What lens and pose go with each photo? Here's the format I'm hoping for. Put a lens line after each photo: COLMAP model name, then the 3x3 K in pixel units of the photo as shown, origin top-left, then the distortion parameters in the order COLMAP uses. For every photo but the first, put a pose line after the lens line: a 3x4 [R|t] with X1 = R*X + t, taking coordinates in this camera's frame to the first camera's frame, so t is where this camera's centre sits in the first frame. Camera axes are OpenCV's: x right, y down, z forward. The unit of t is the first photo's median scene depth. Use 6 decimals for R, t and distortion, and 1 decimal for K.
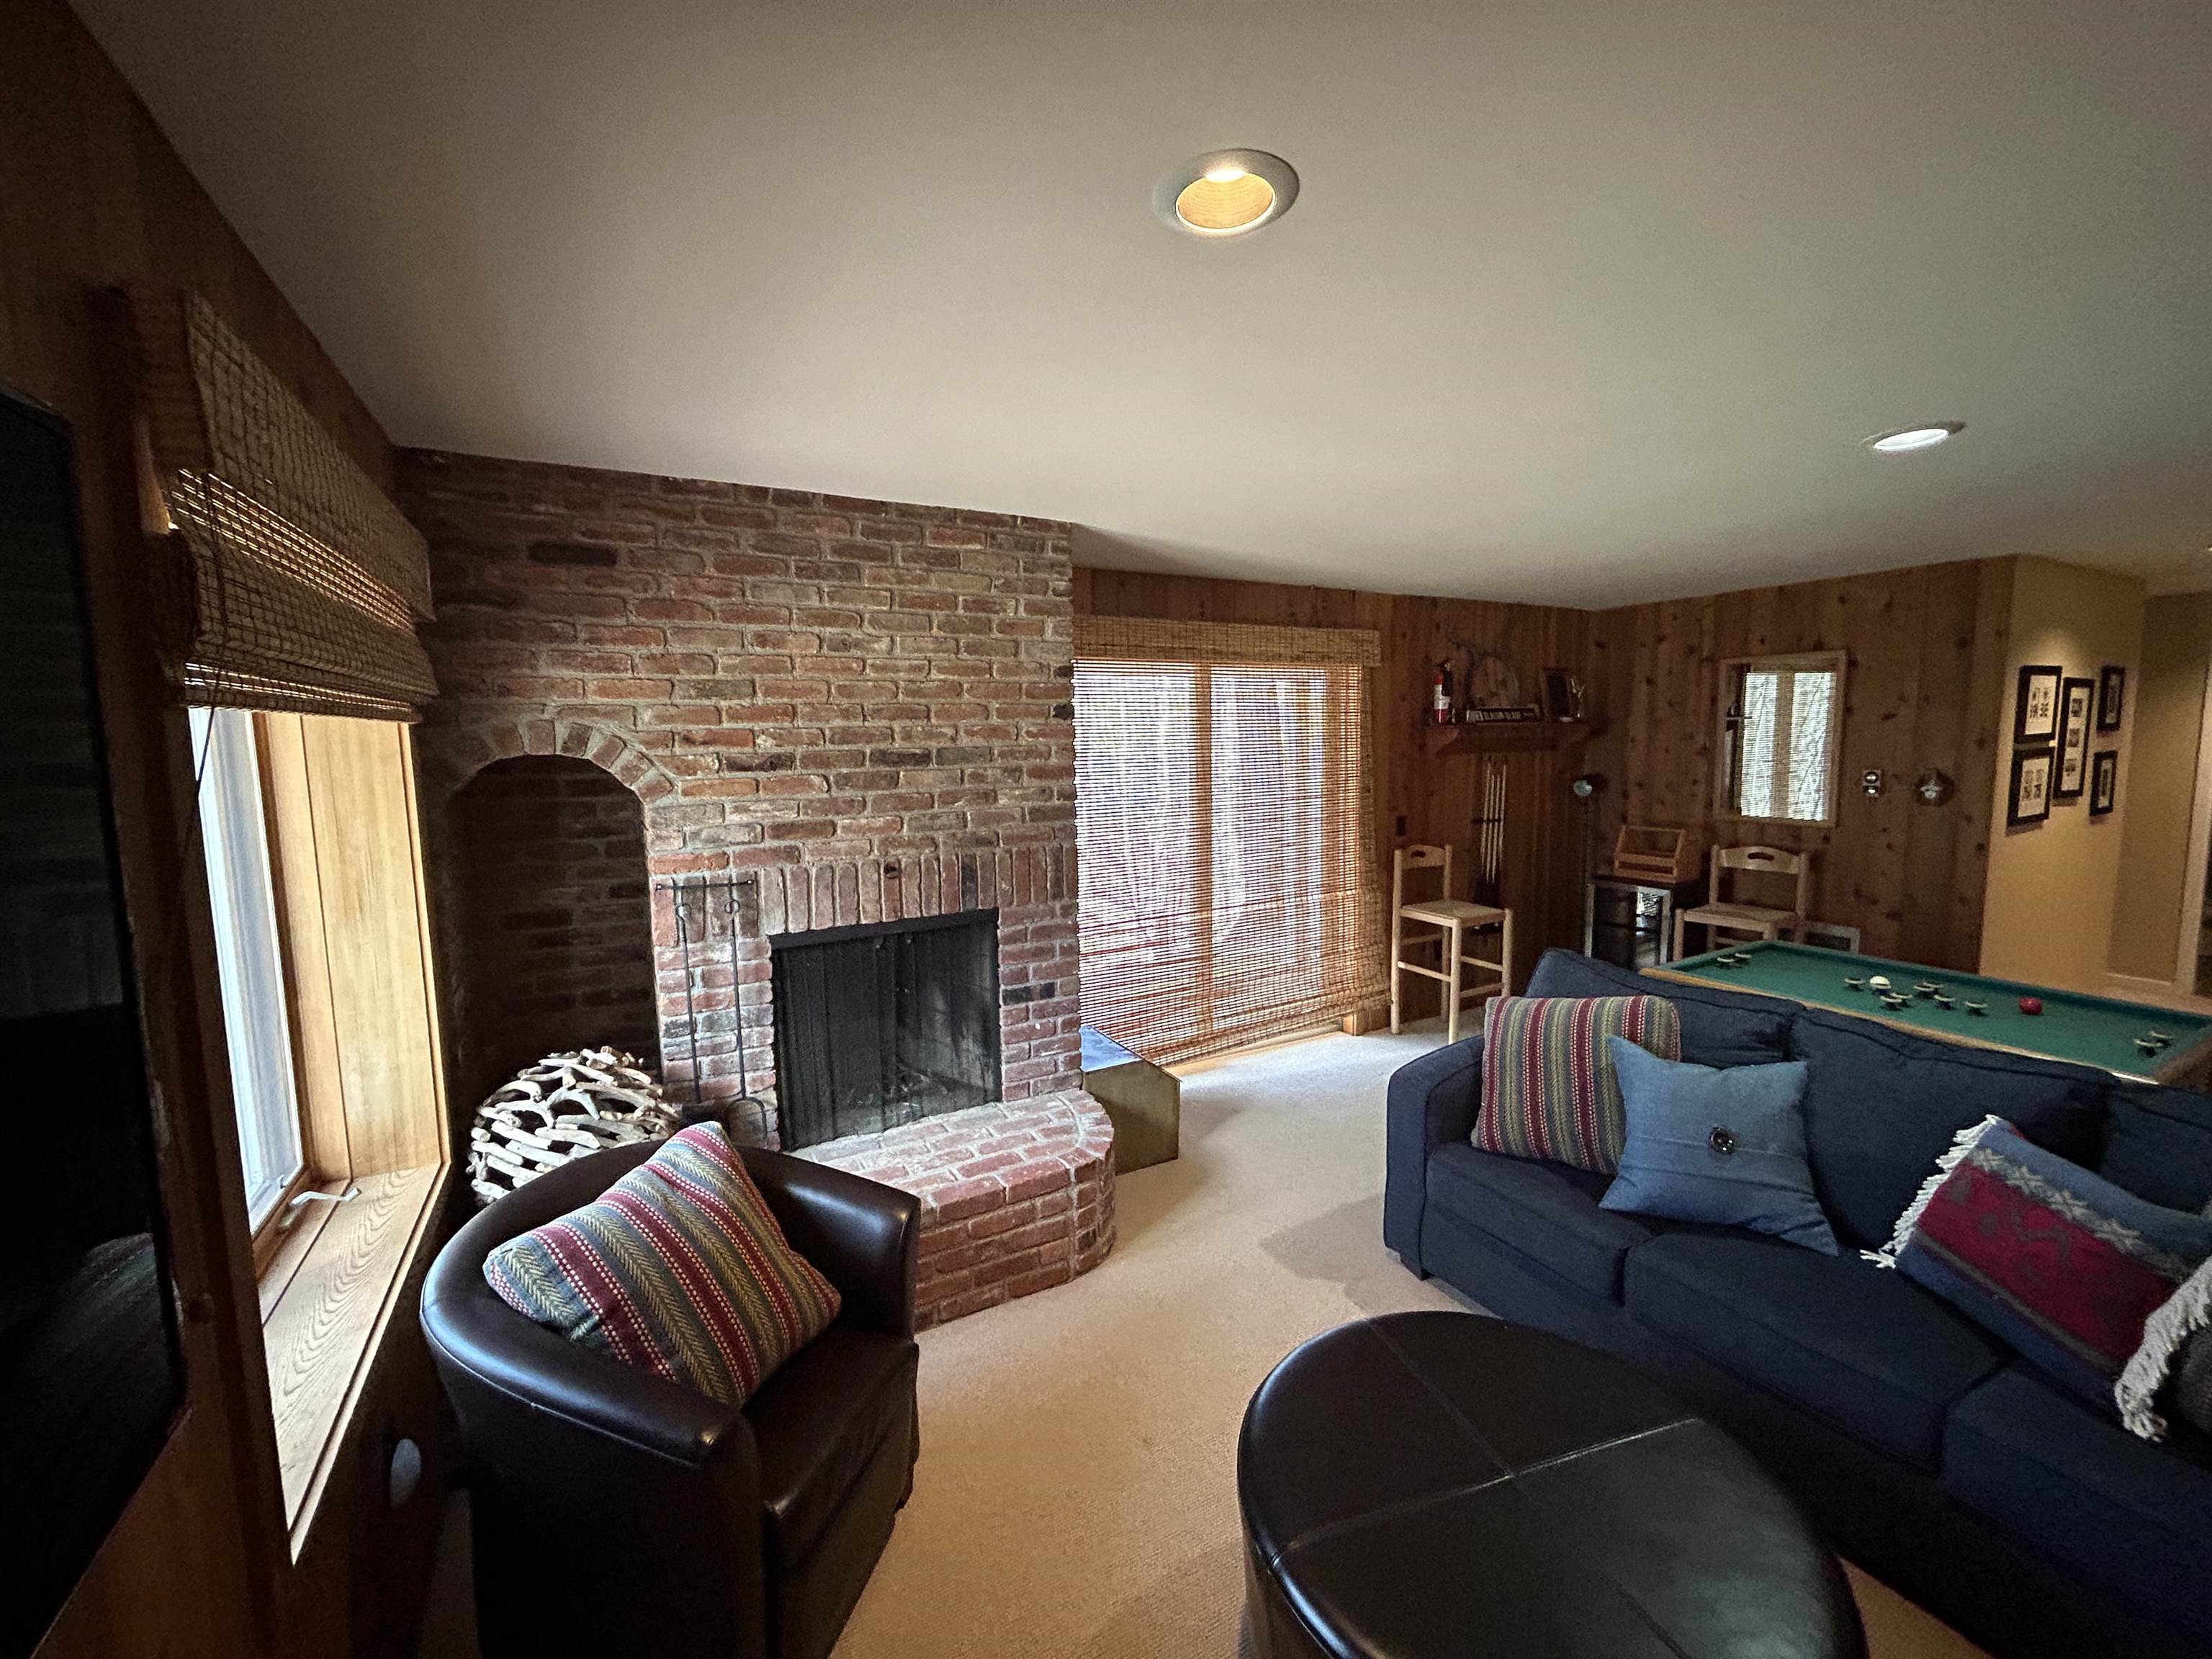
lens RADIAL K [[890.3, 0, 1109.8], [0, 890.3, 831.2], [0, 0, 1]] dist [0.000961, 0.001040]
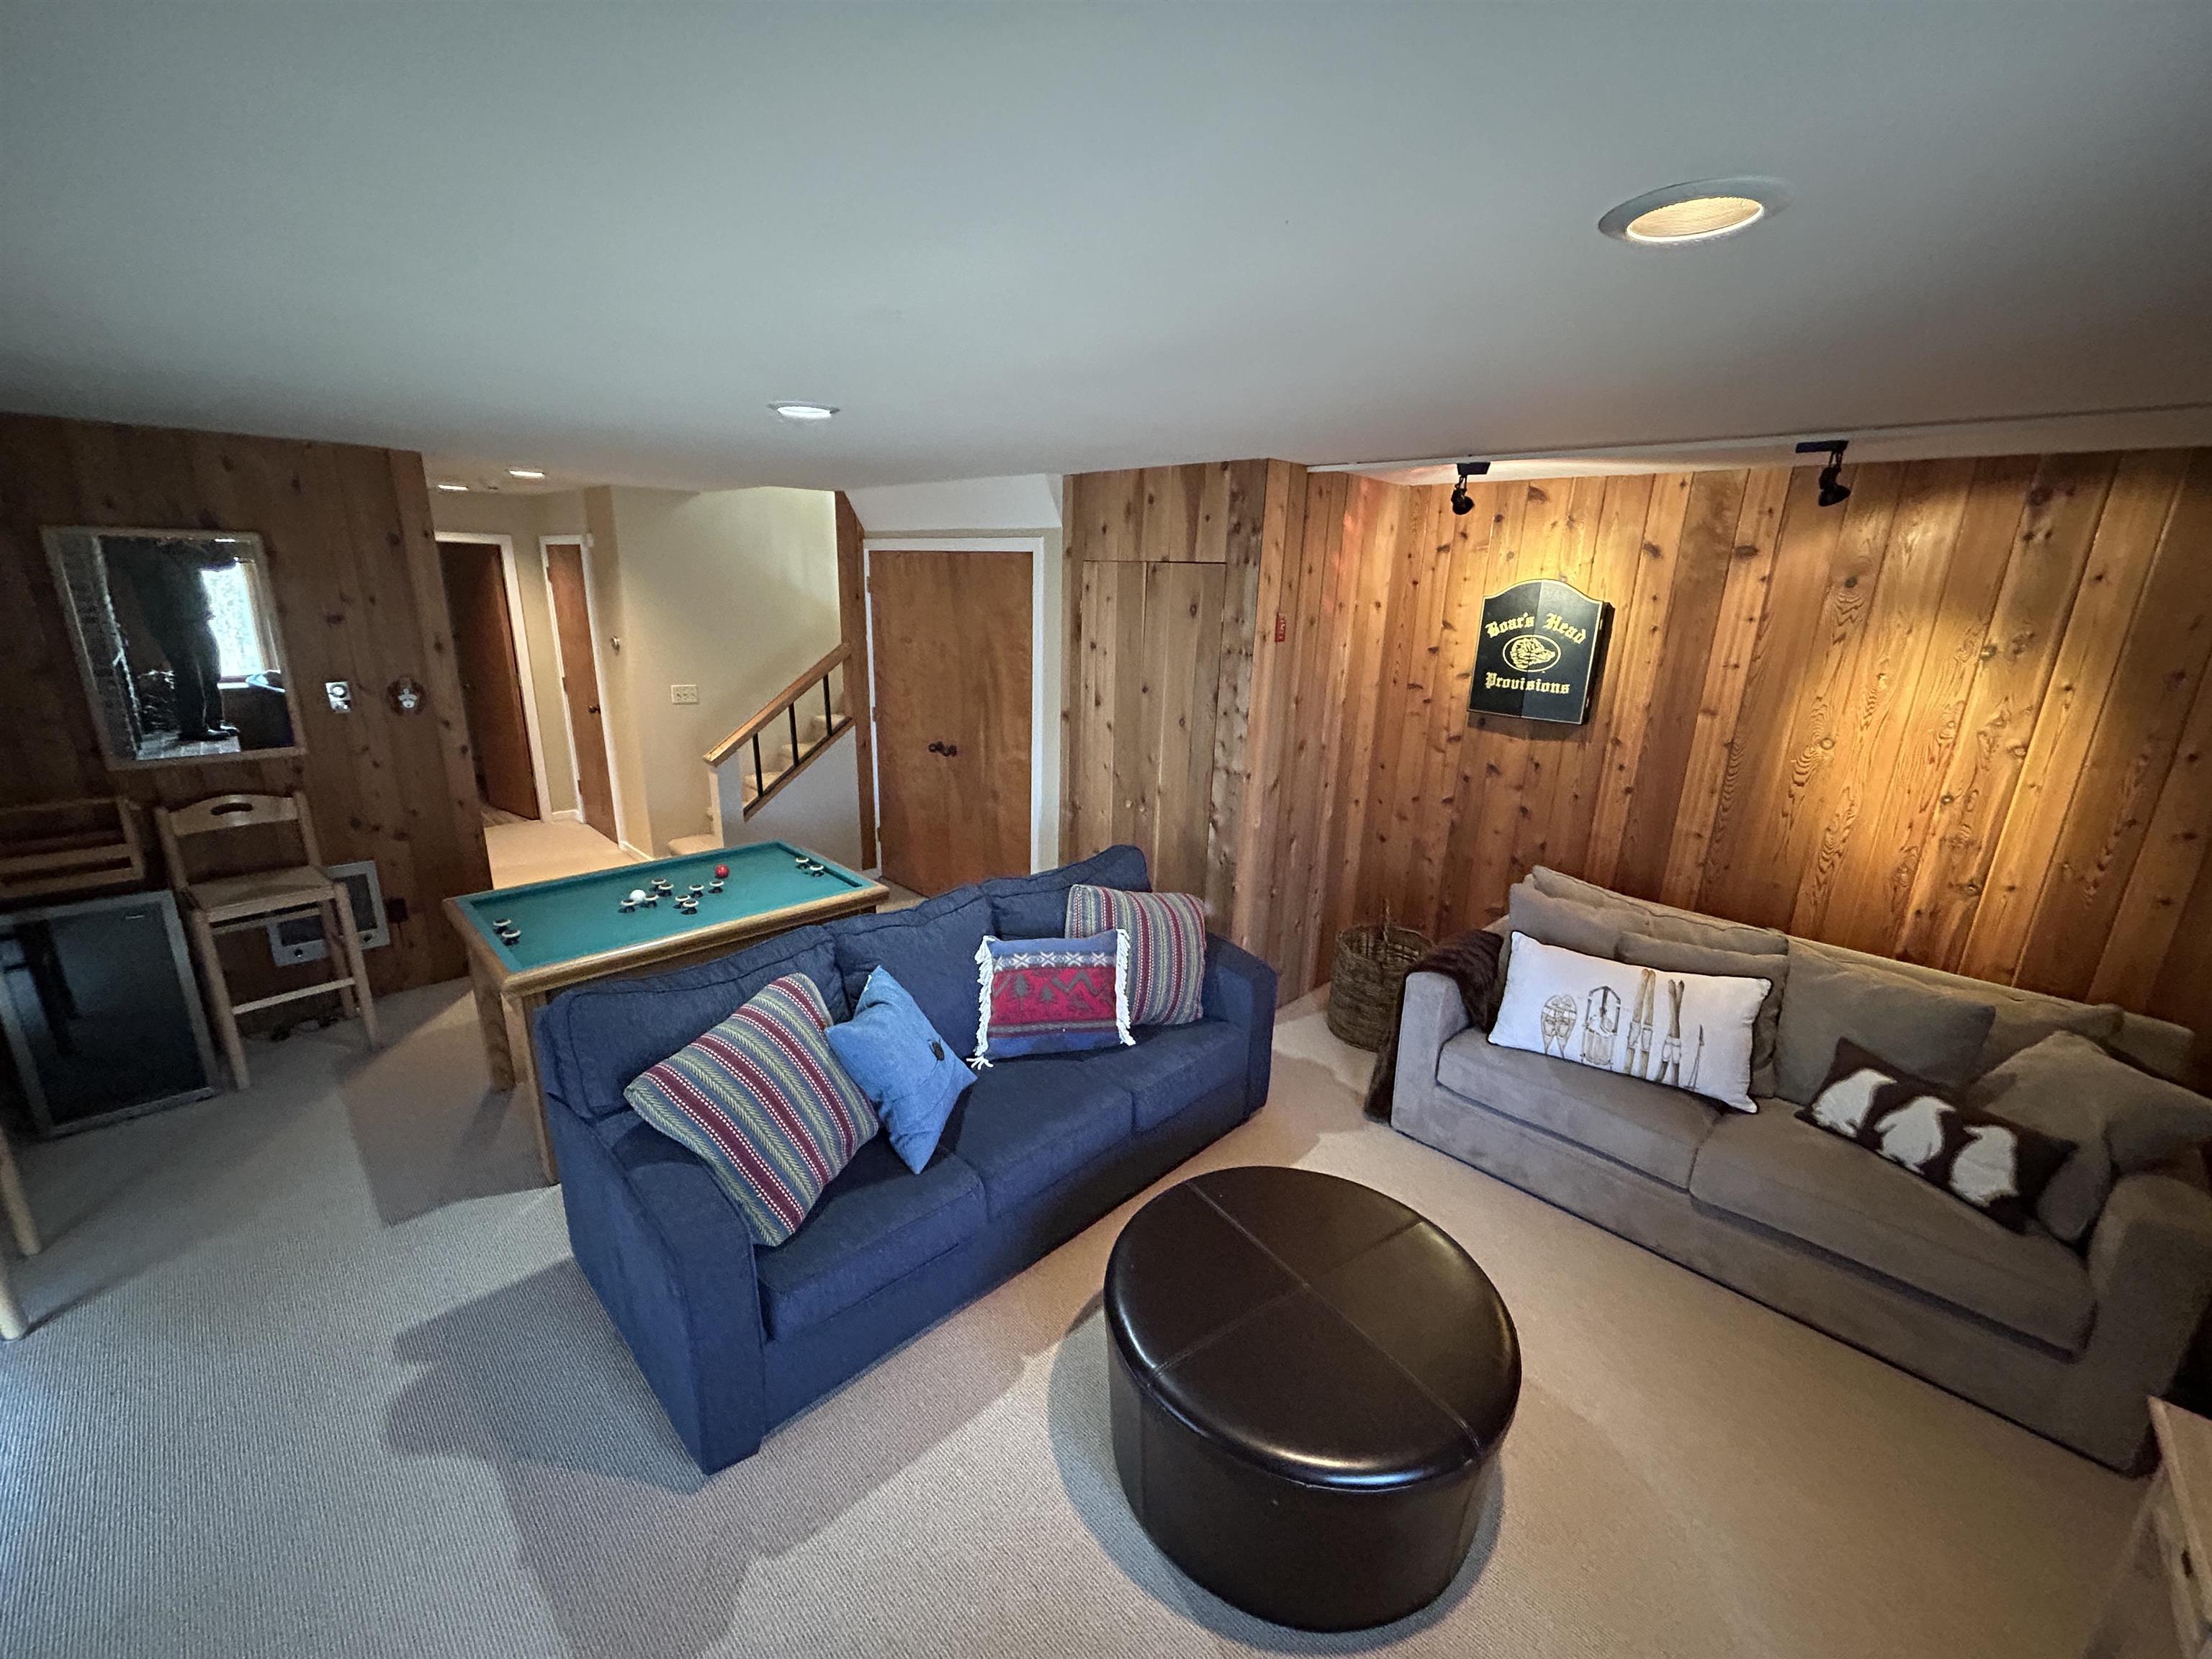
lens RADIAL K [[890.3, 0, 1111.8], [0, 890.3, 818.8], [0, 0, 1]] dist [0.000961, 0.001040]
pose [[-0.274412, -0.245313, 0.929795, -0.187975], [0.079753, 0.957776, 0.276233, -0.121163], [-0.958299, 0.149956, -0.243260, 0.510878]]
